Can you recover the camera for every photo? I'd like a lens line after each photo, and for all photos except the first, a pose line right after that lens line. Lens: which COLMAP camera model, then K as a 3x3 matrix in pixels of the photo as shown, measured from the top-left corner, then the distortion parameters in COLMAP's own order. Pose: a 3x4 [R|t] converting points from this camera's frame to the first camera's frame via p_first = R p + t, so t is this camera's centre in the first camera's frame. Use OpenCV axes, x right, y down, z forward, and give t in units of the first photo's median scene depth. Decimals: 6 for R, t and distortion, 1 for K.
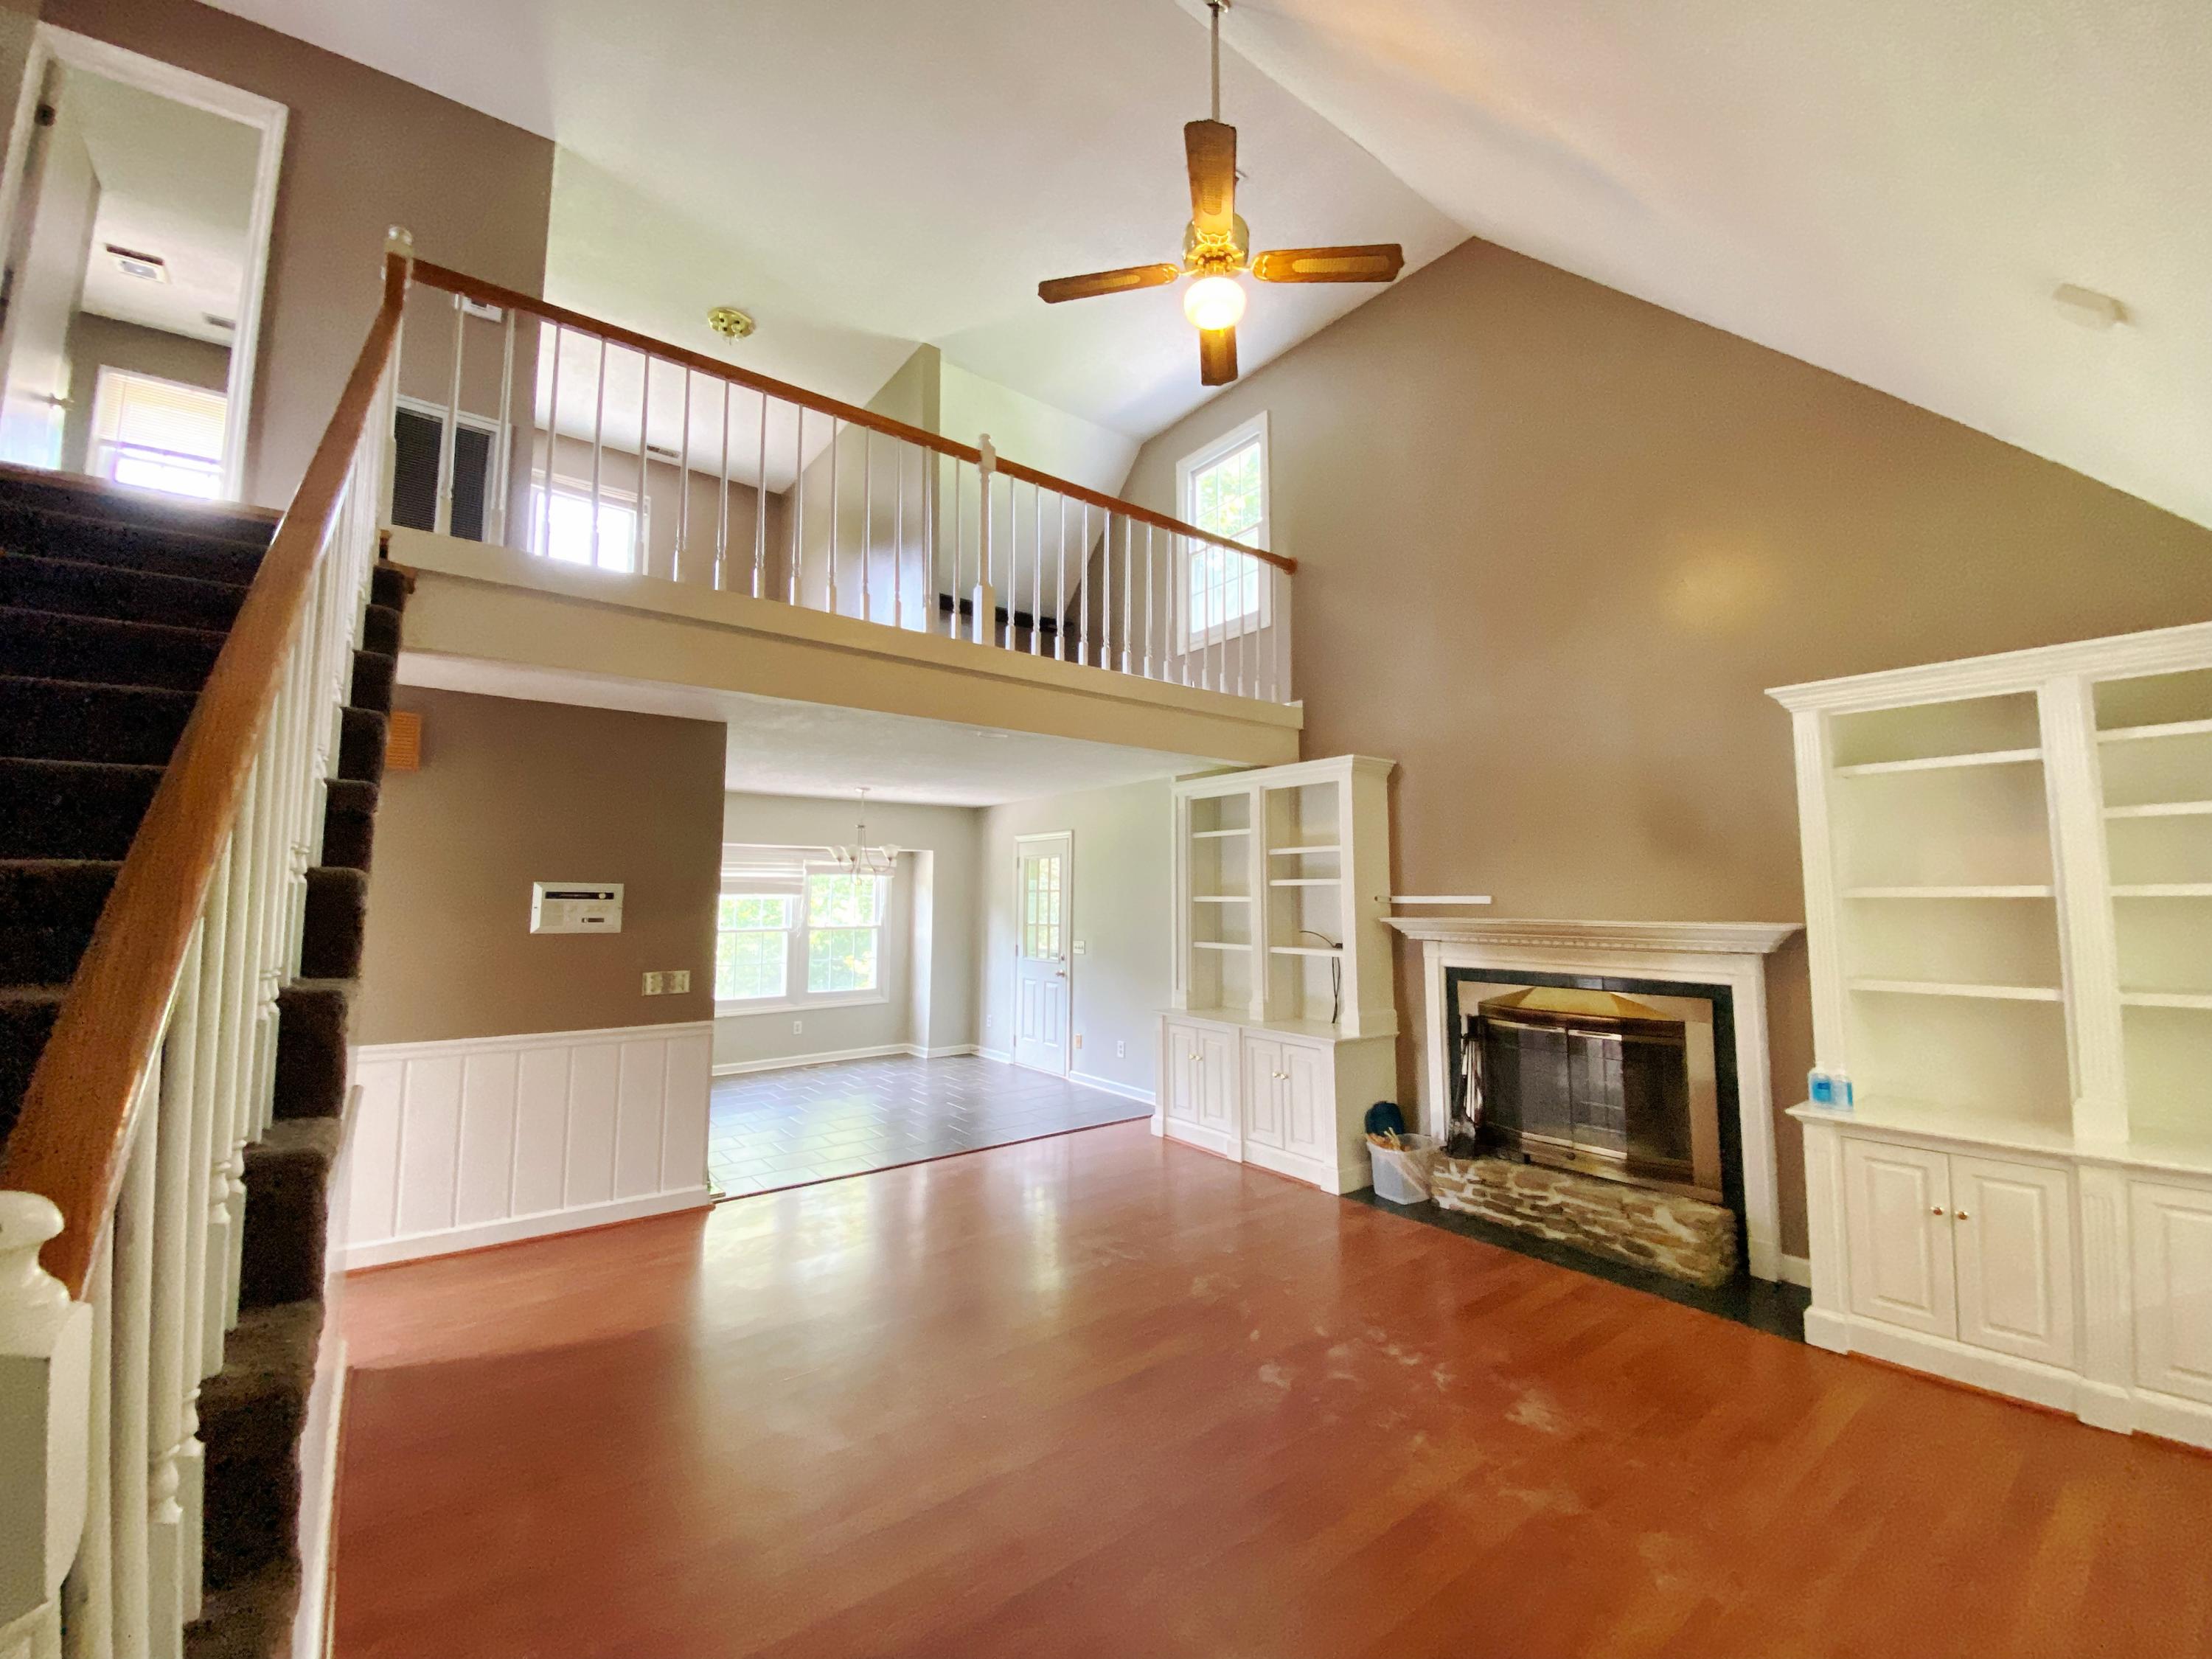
lens RADIAL K [[899.2, 0, 1104.1], [0, 899.2, 820.7], [0, 0, 1]] dist [0.018550, -0.020316]
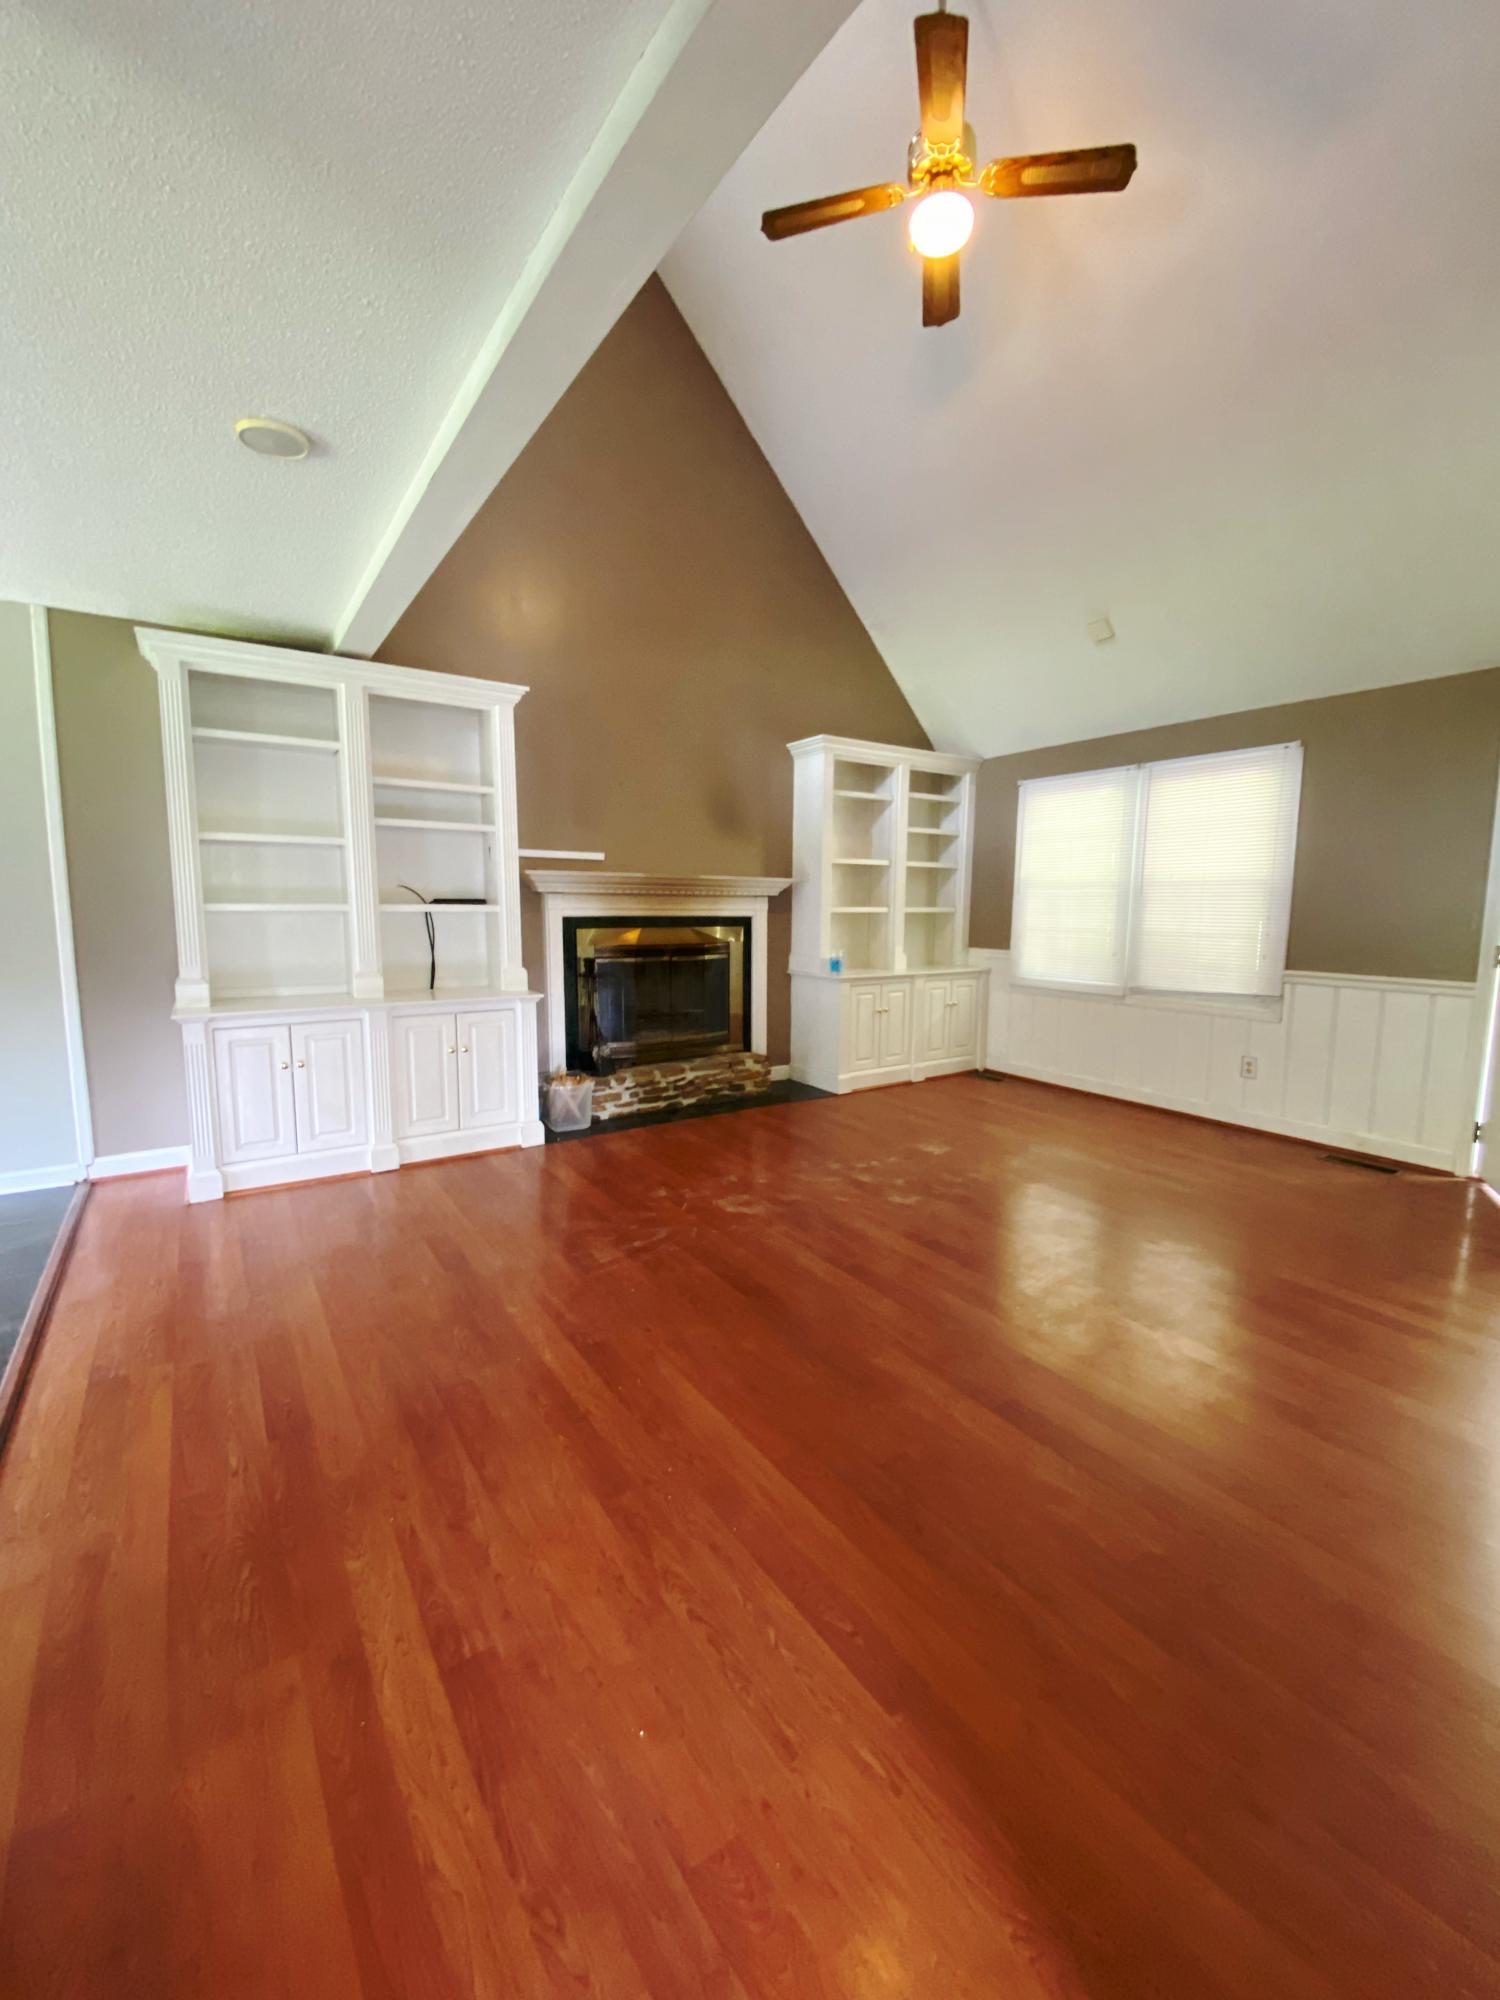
lens RADIAL K [[802.4, 0, 750.0], [0, 802.4, 1000.0], [0, 0, 1]] dist [0.070710, -0.034778]
pose [[0.065529, -0.122902, 0.990253, -0.652220], [-0.094980, 0.987112, 0.128797, 0.127345], [-0.993320, -0.102495, 0.053012, 0.799624]]
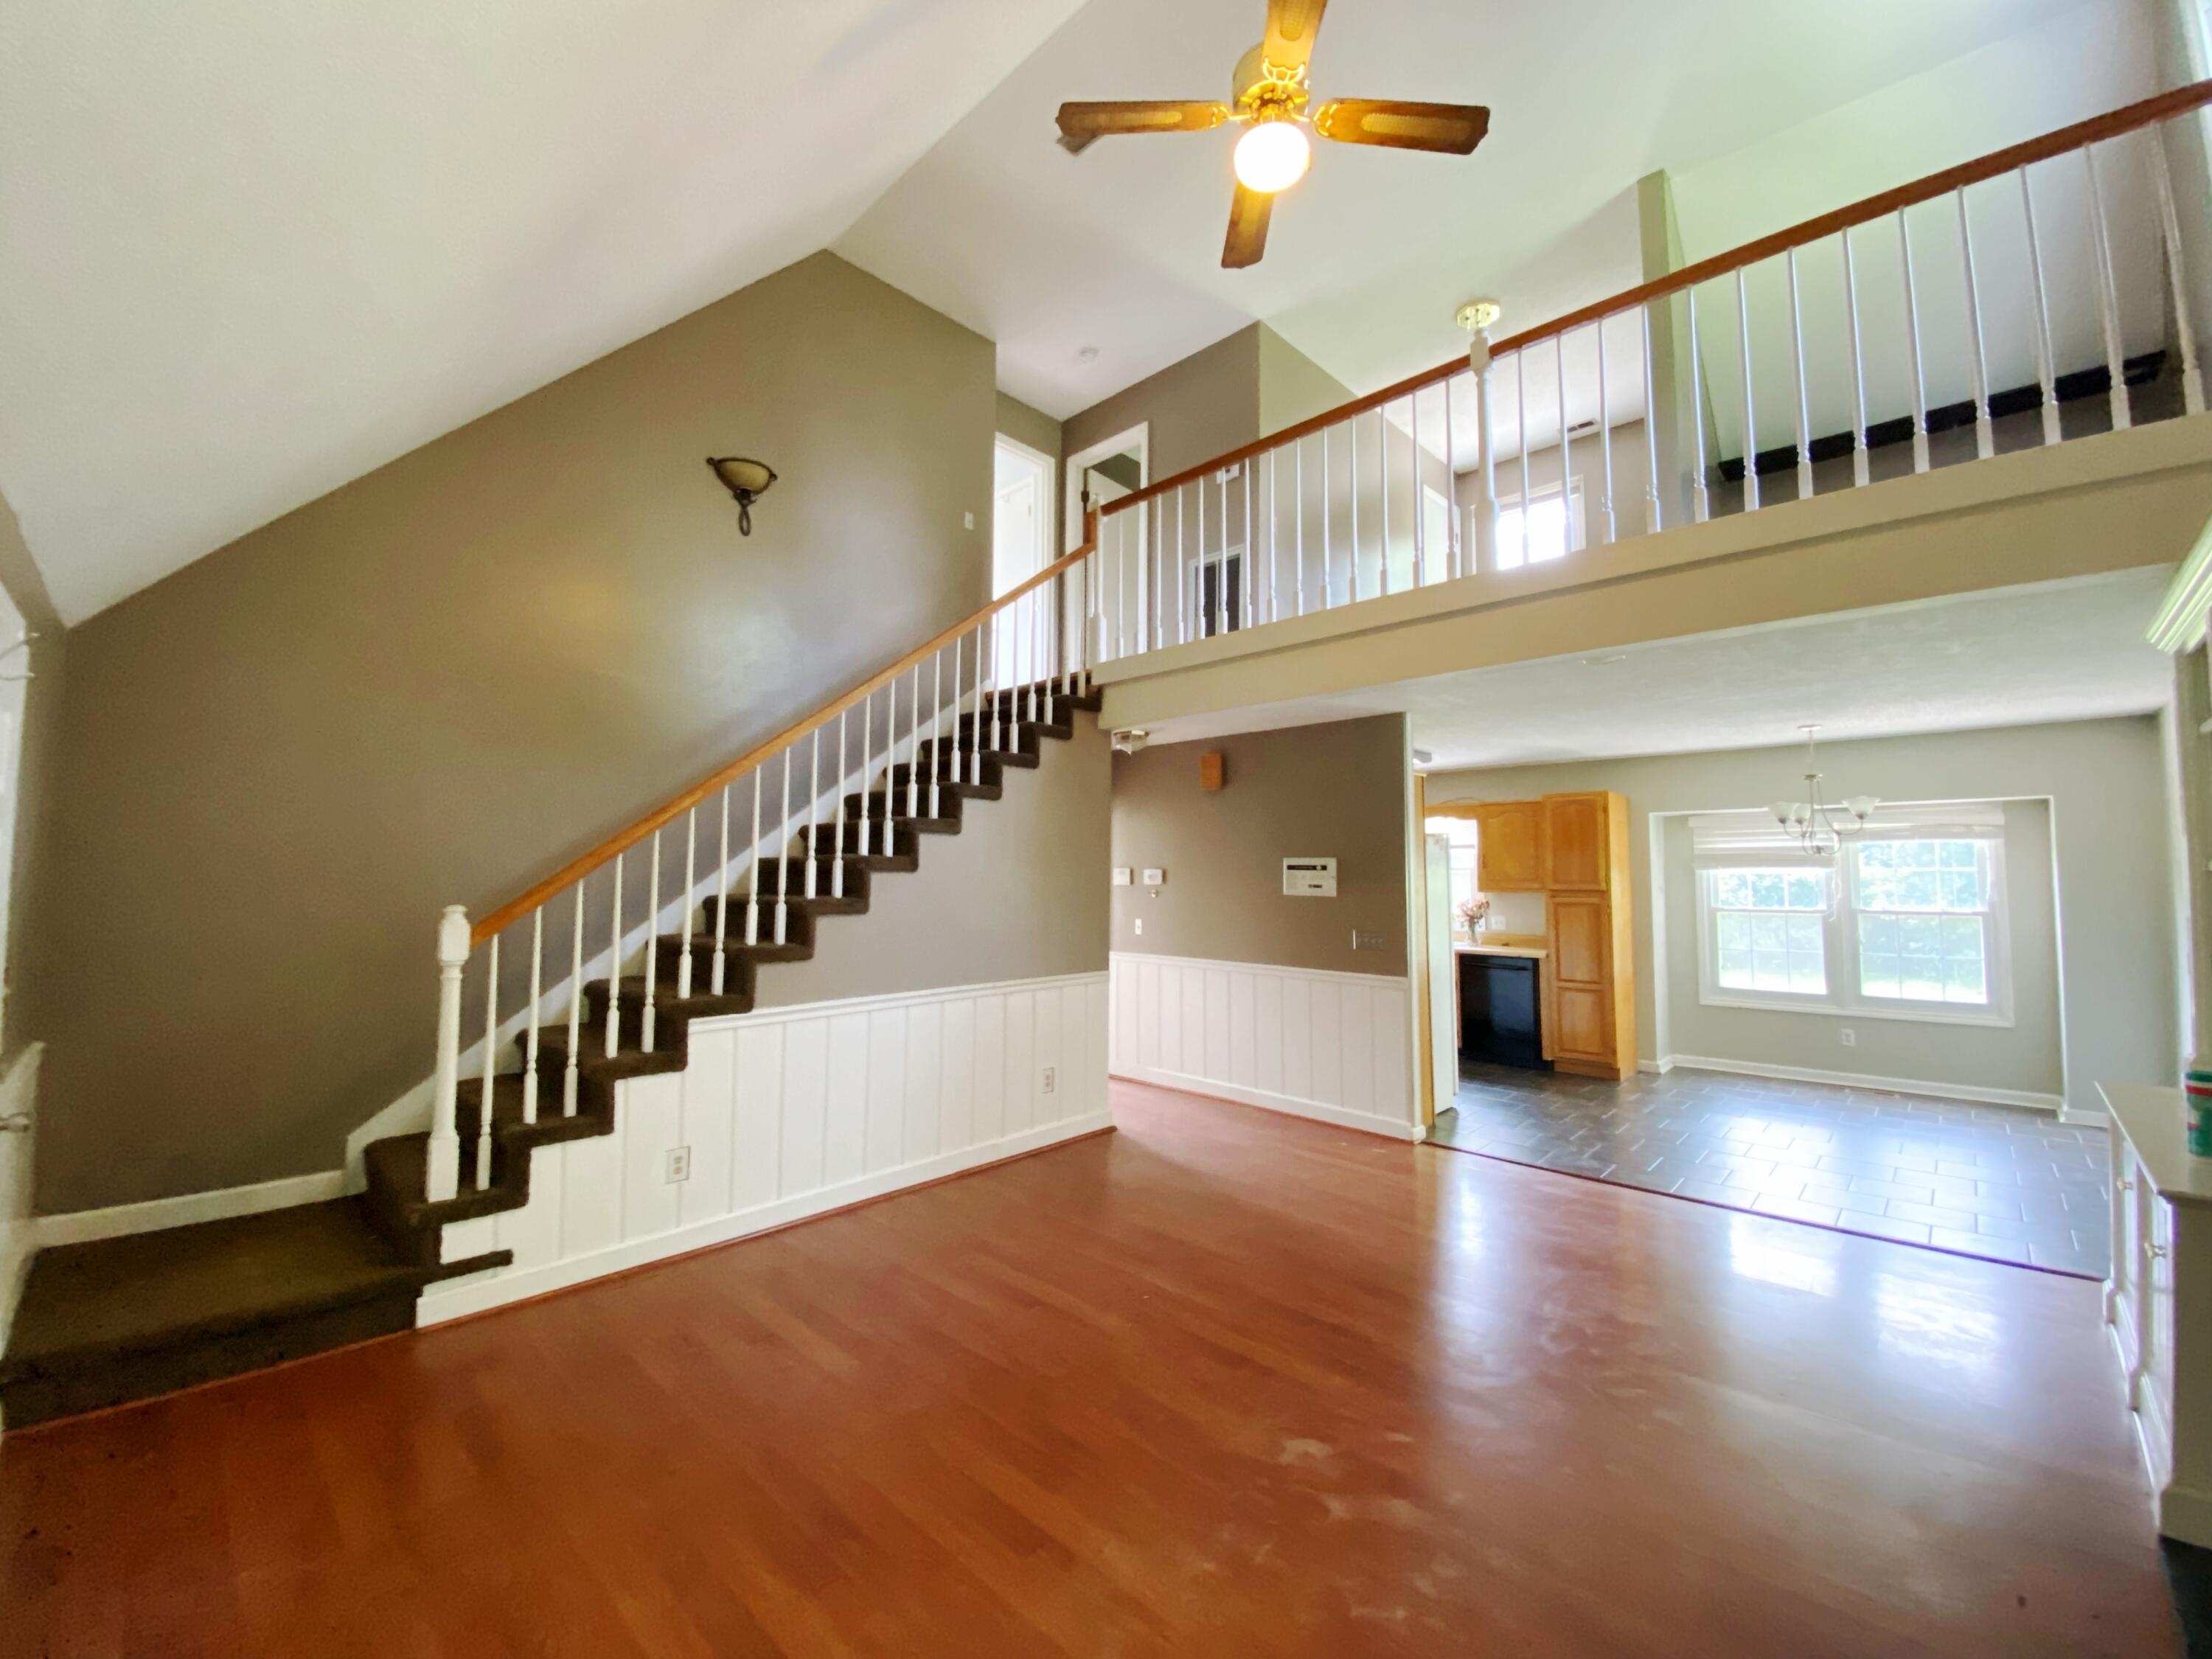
lens RADIAL K [[899.2, 0, 1104.1], [0, 899.2, 820.7], [0, 0, 1]] dist [0.018550, -0.020316]
pose [[0.148130, -0.063142, -0.986950, 0.660441], [0.082750, 0.995252, -0.051253, 0.055852], [0.985500, -0.074078, 0.152652, 0.497823]]
